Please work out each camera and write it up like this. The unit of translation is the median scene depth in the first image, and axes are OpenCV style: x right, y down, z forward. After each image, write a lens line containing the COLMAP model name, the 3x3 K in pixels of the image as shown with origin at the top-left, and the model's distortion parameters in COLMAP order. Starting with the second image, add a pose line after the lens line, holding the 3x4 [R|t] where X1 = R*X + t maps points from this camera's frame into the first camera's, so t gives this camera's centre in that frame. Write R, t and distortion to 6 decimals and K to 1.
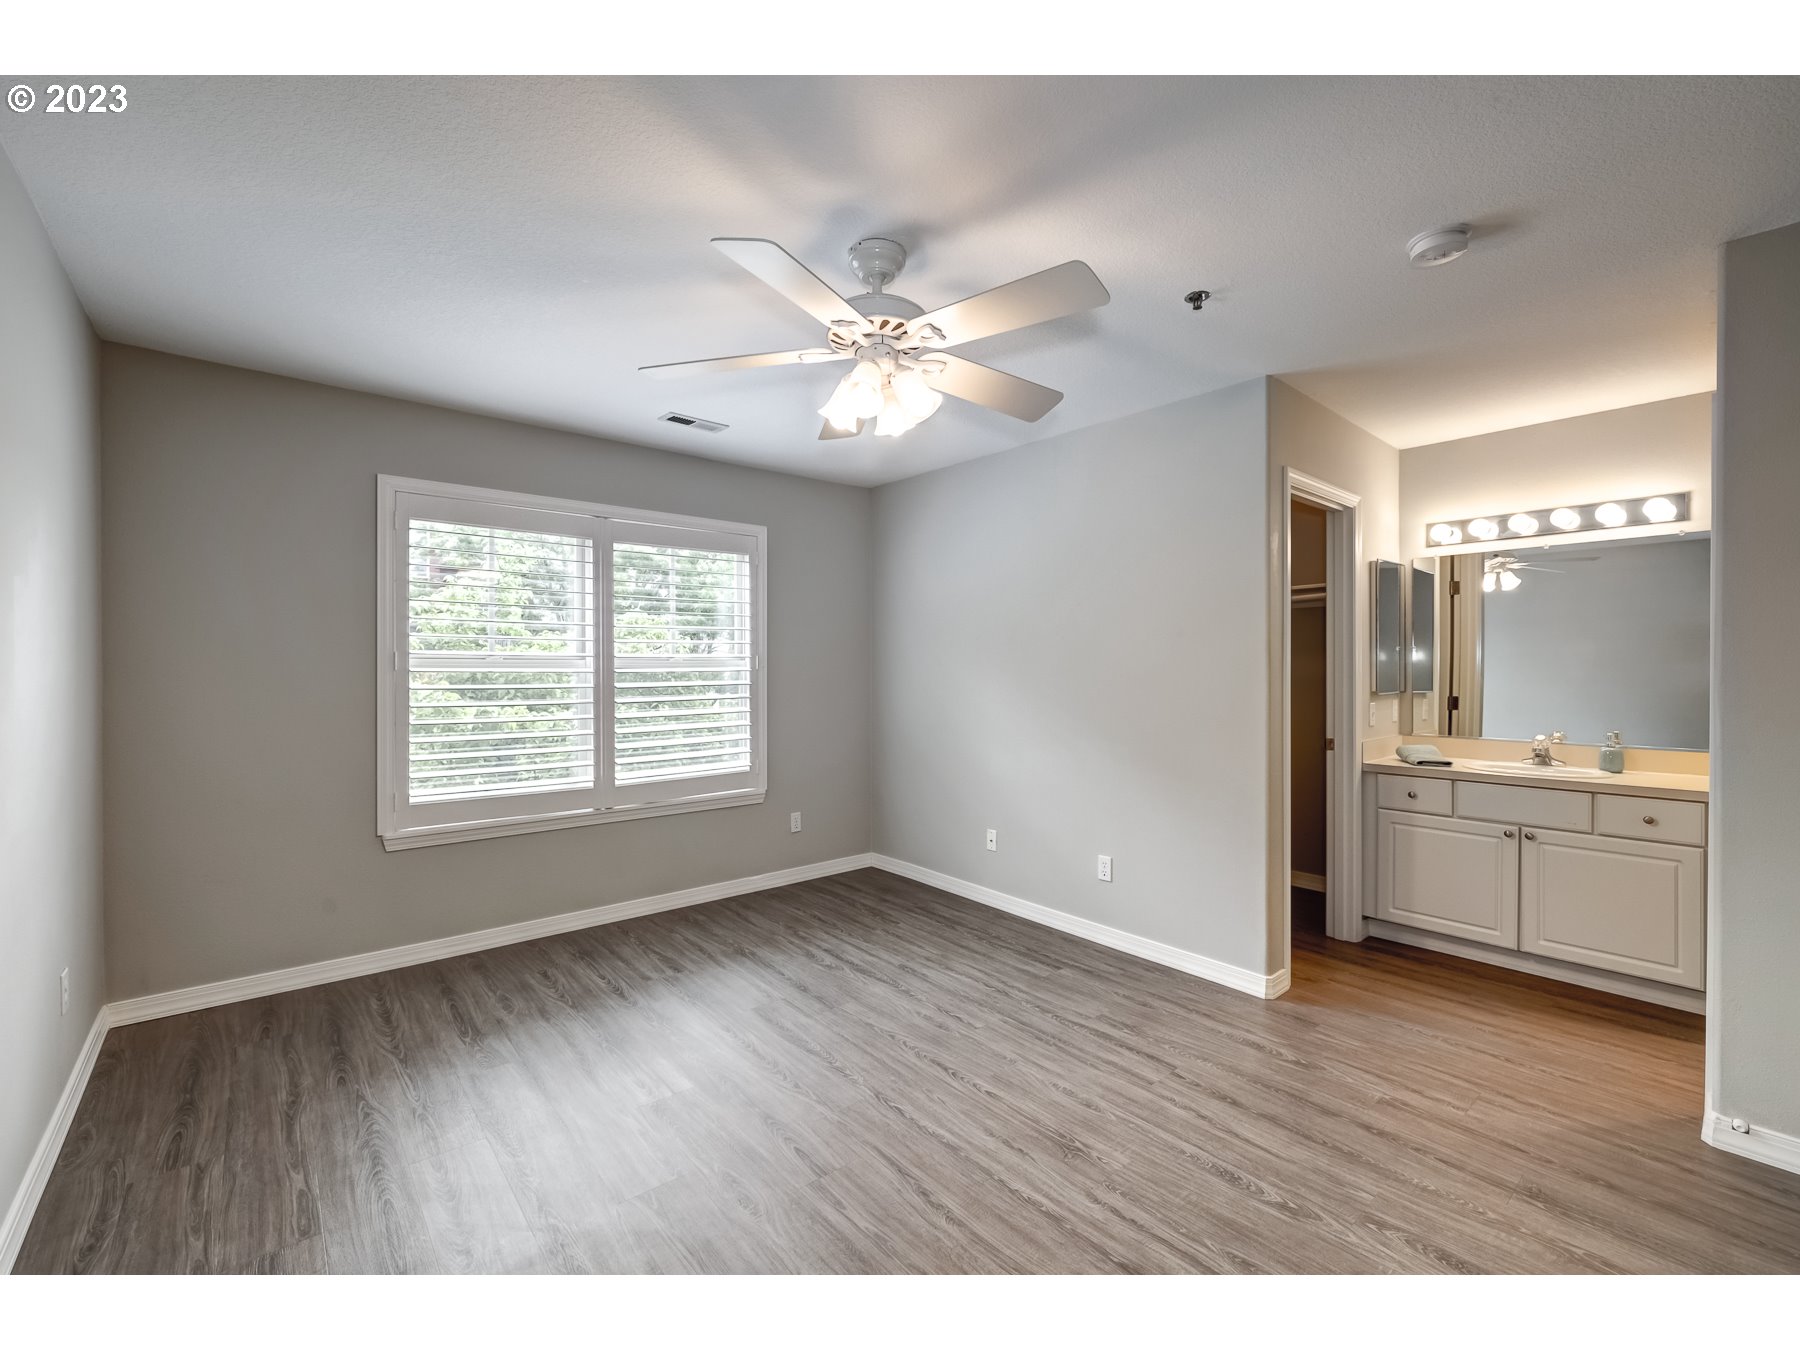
lens RADIAL K [[748.2, 0, 900.9], [0, 748.2, 670.6], [0, 0, 1]] dist [0.002069, -0.000092]
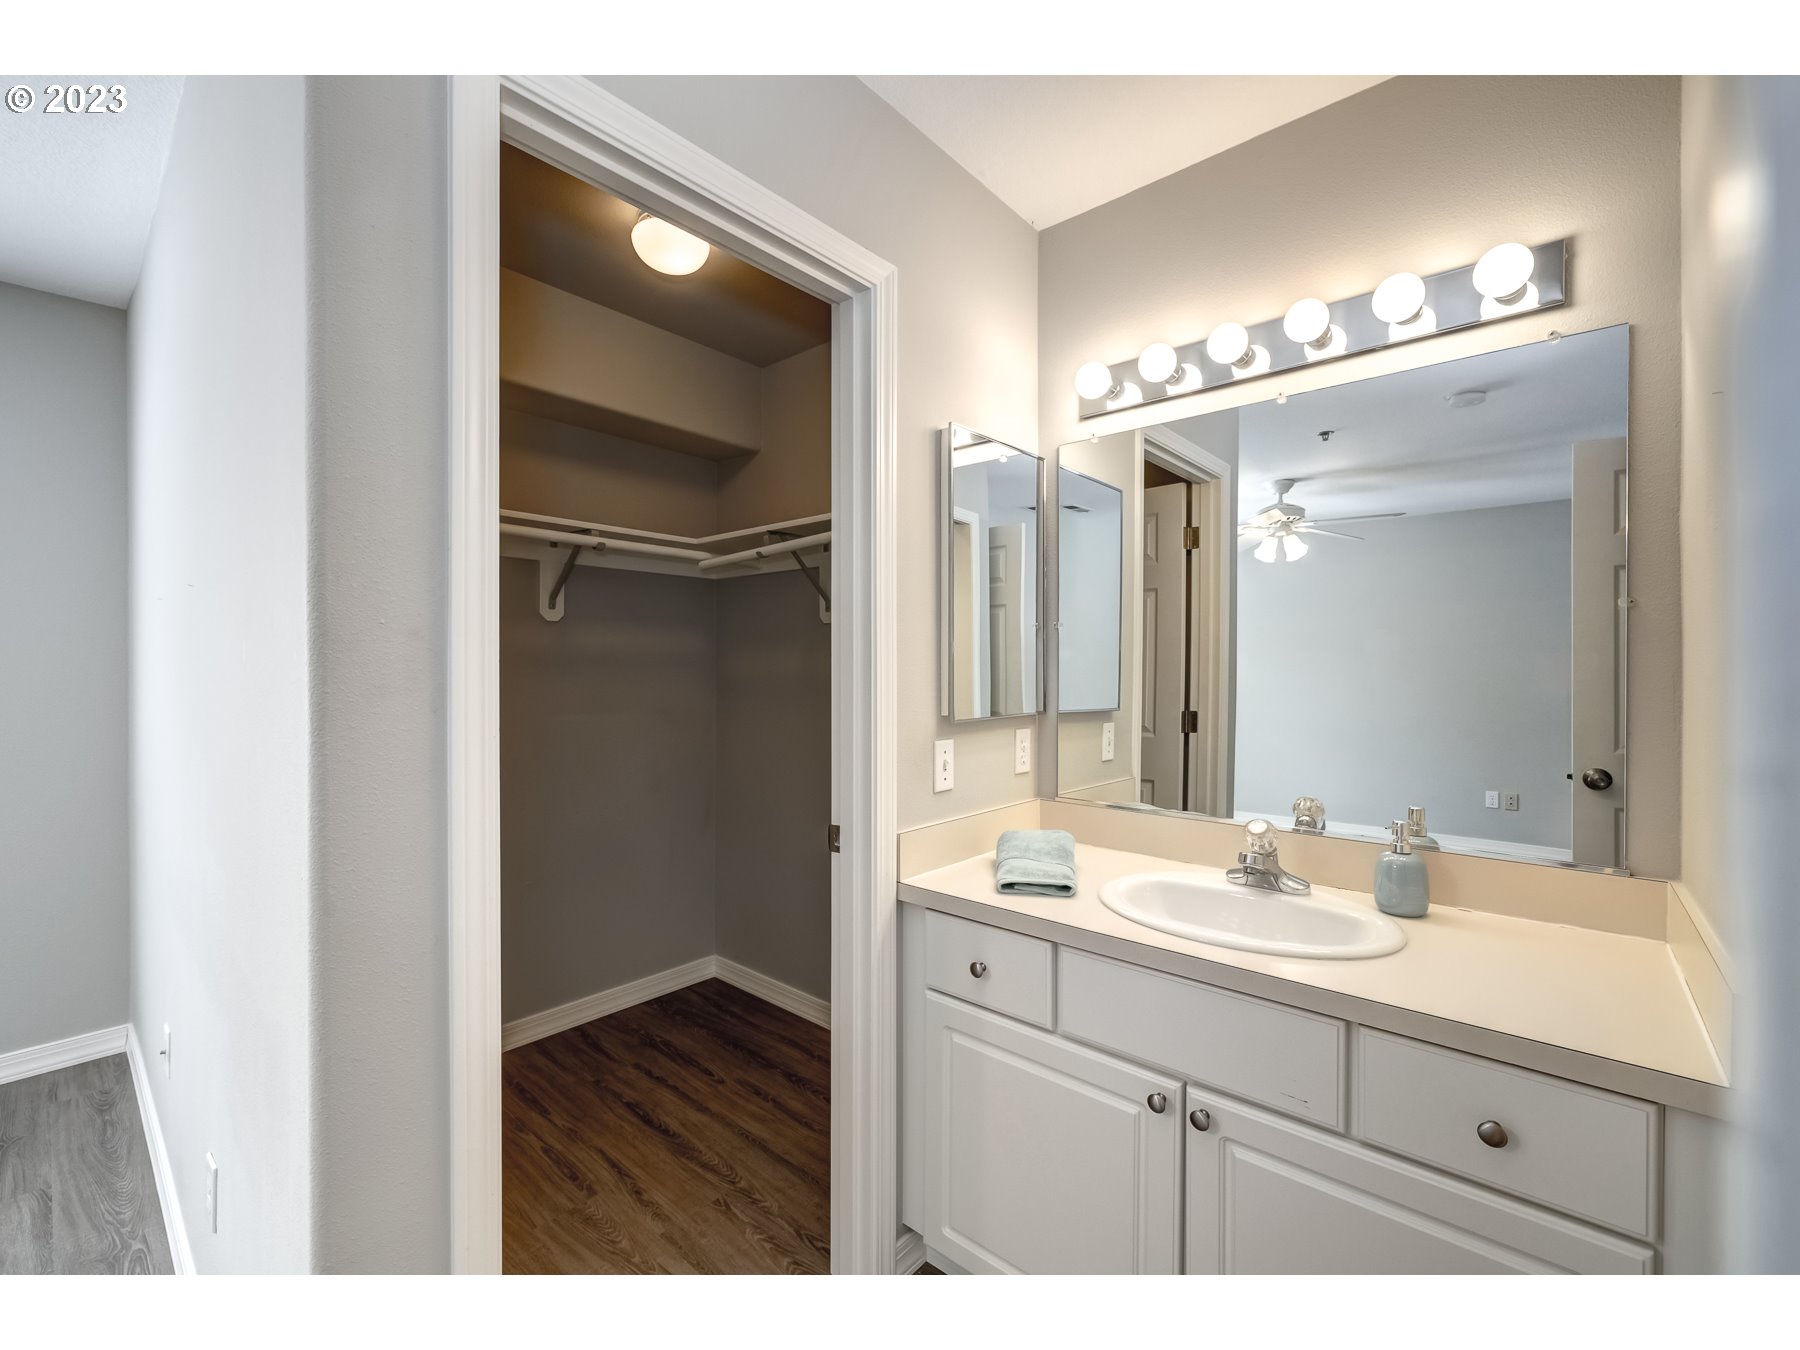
lens RADIAL K [[748.2, 0, 898.6], [0, 748.2, 673.9], [0, 0, 1]] dist [0.002069, -0.000092]
pose [[0.989018, 0.002631, 0.147773, 0.554589], [-0.003739, 0.999967, 0.007225, -0.000907], [-0.147749, -0.007698, 0.988995, 0.573810]]
